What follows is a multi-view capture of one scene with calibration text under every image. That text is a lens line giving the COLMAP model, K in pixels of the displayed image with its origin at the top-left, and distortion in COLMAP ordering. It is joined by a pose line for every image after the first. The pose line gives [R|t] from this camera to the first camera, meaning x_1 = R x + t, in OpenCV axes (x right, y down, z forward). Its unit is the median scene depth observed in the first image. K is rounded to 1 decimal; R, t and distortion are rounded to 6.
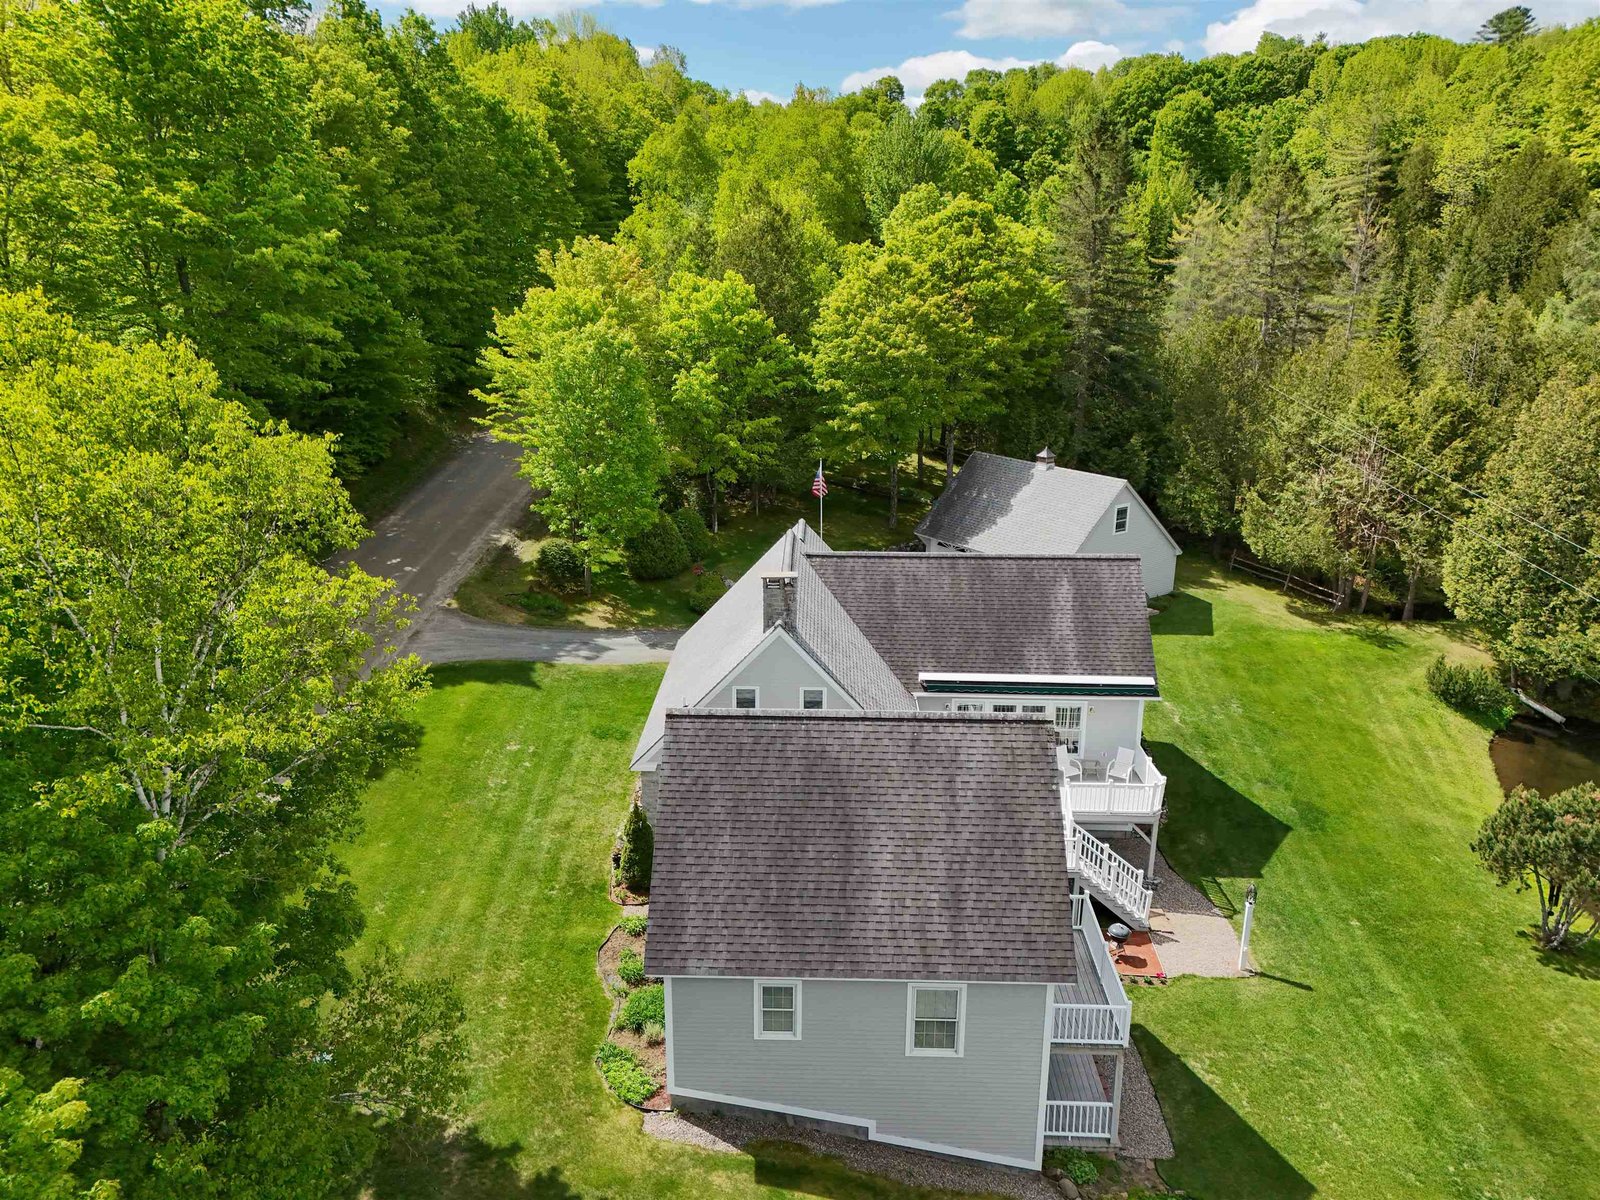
lens RADIAL K [[1214.6, 0, 800.8], [0, 1214.6, 519.7], [0, 0, 1]] dist [0.003238, -0.001345]
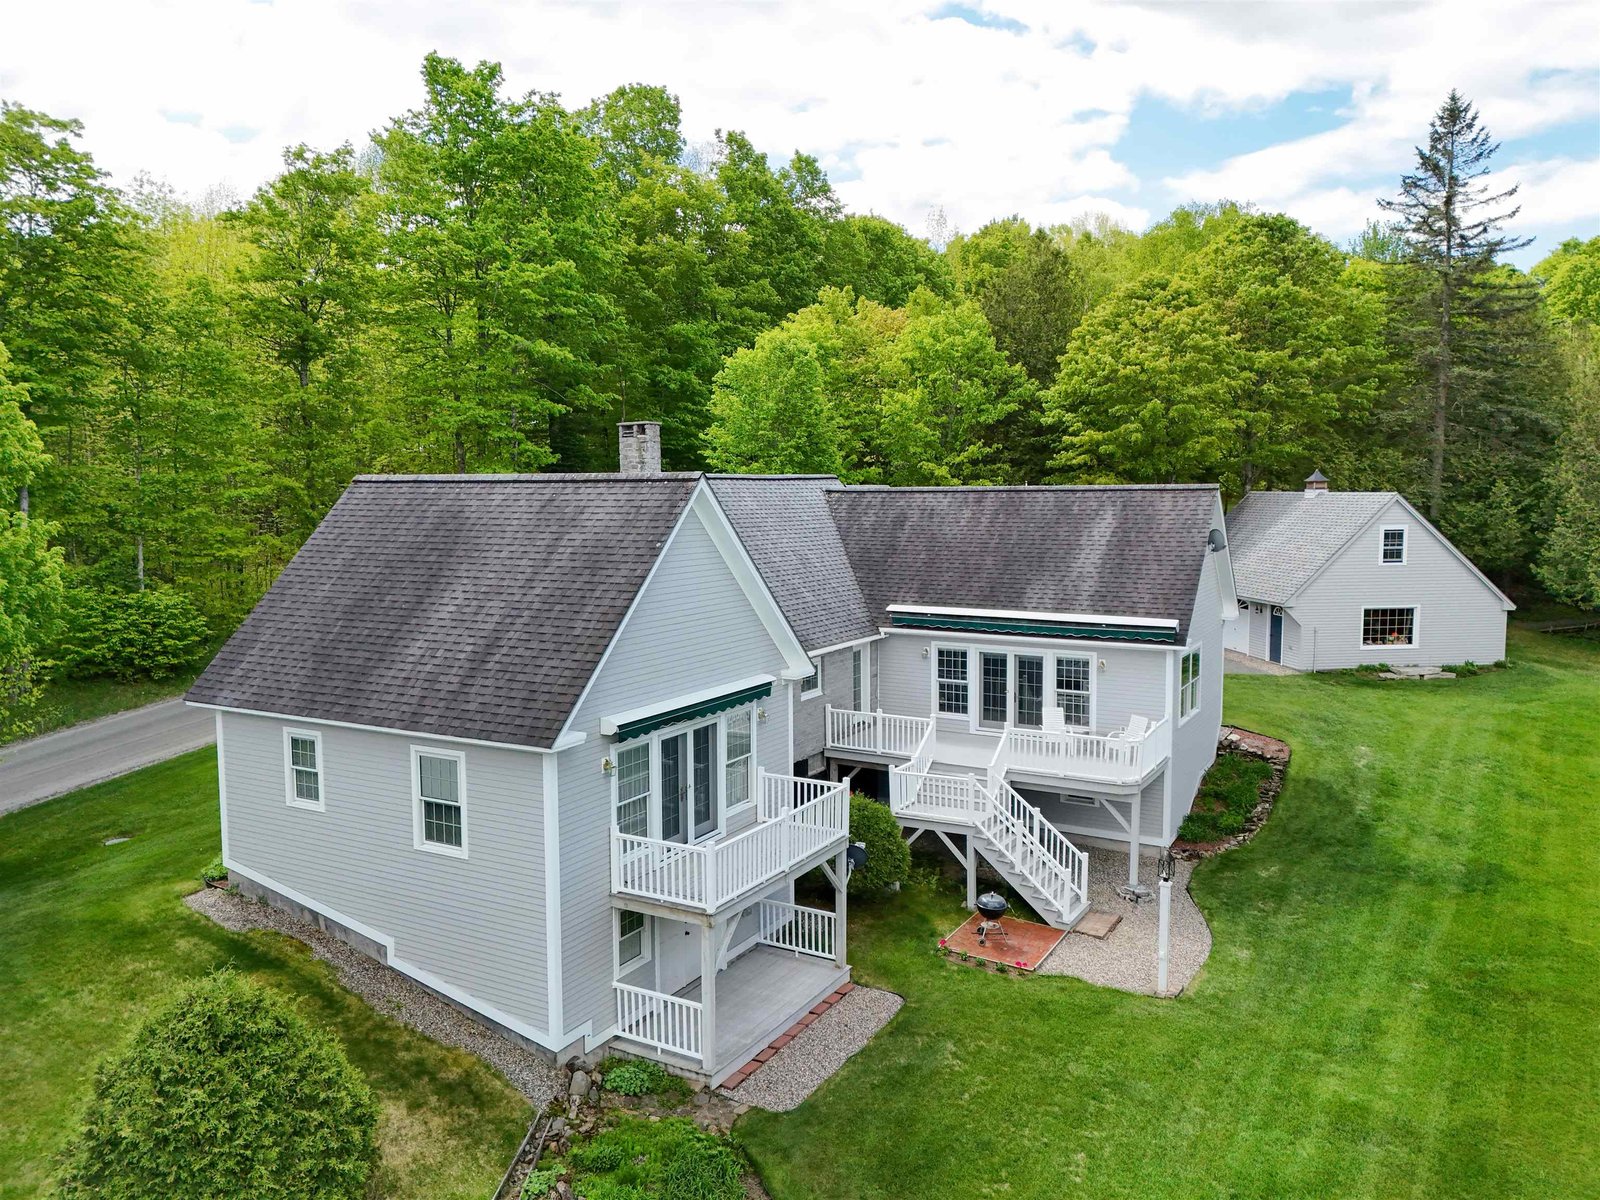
lens RADIAL K [[1204.1, 0, 810.4], [0, 1204.1, 570.9], [0, 0, 1]] dist [0.035753, 0.000535]
pose [[0.874911, 0.014854, -0.484056, 0.498106], [-0.097451, 0.984484, -0.145926, 0.254541], [0.474378, 0.174844, 0.862783, 0.295808]]
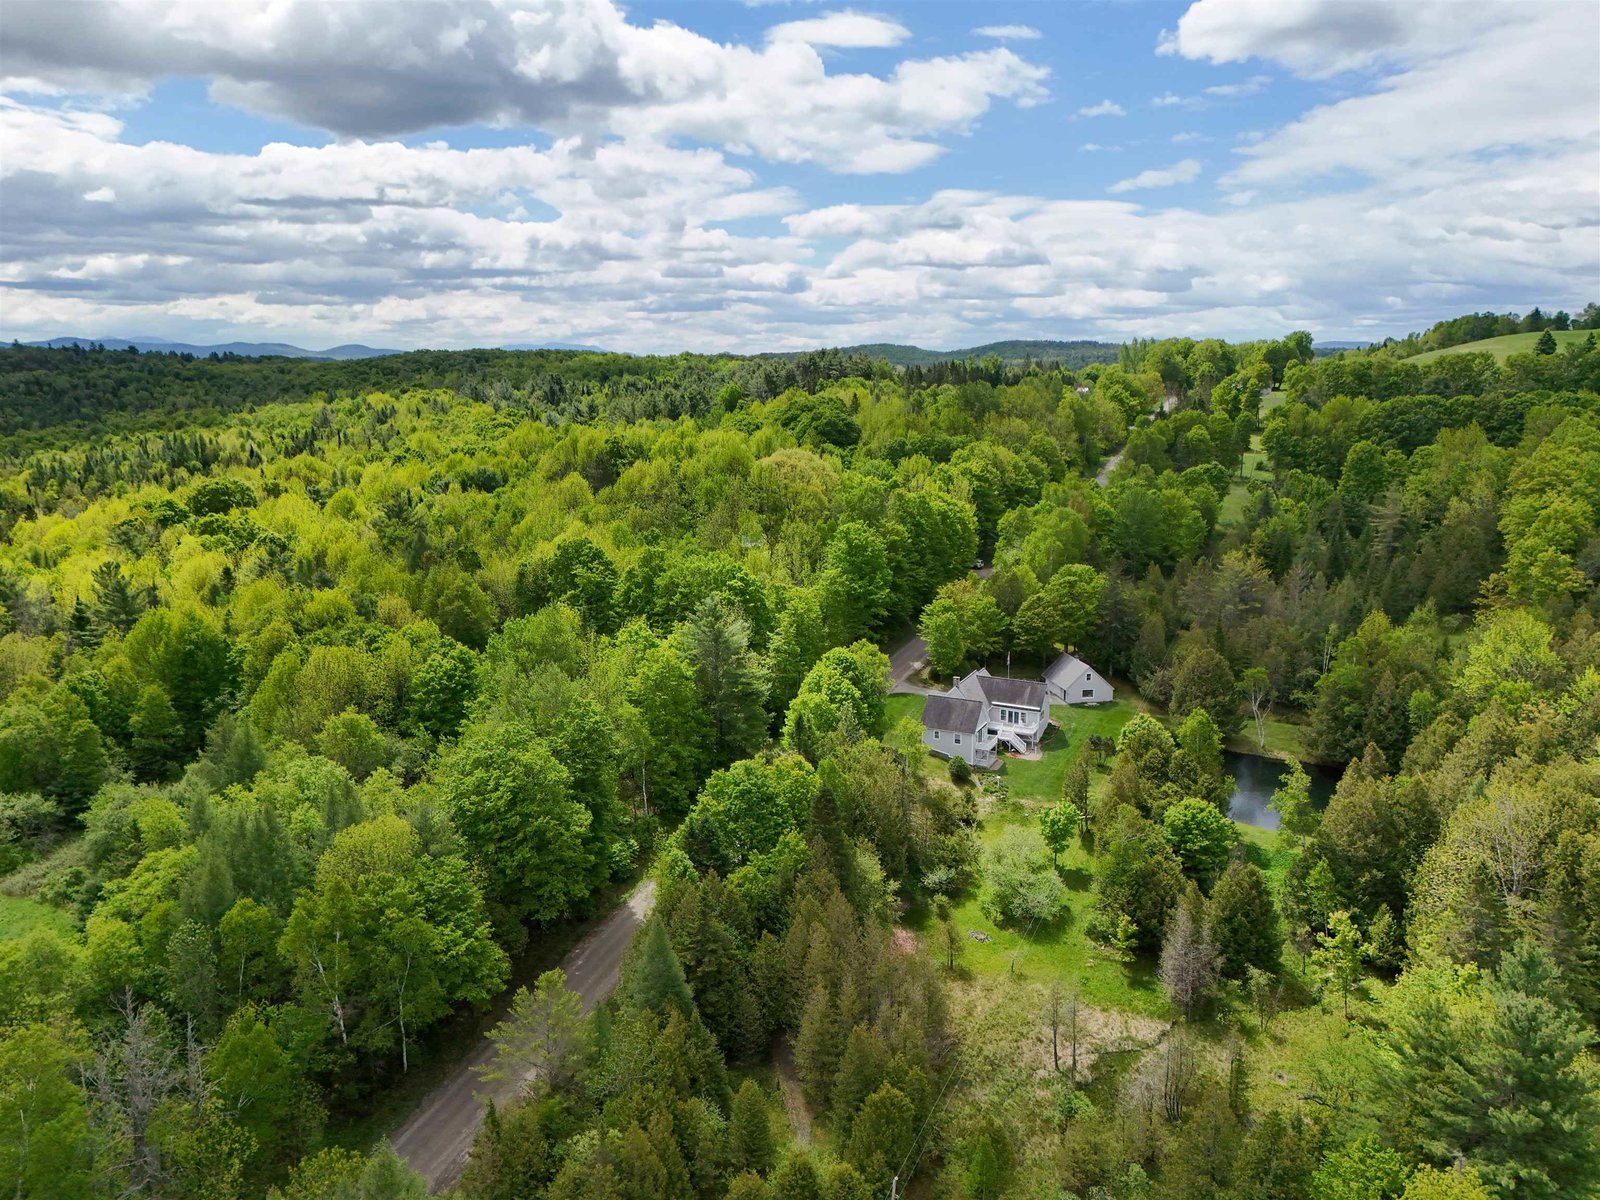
lens RADIAL K [[1204.1, 0, 810.4], [0, 1204.1, 570.9], [0, 0, 1]] dist [0.035753, 0.000535]
pose [[0.904090, 0.047269, -0.424720, 1.586536], [-0.082108, 0.994561, -0.064091, -0.018465], [0.419380, 0.092817, 0.903053, -3.958979]]
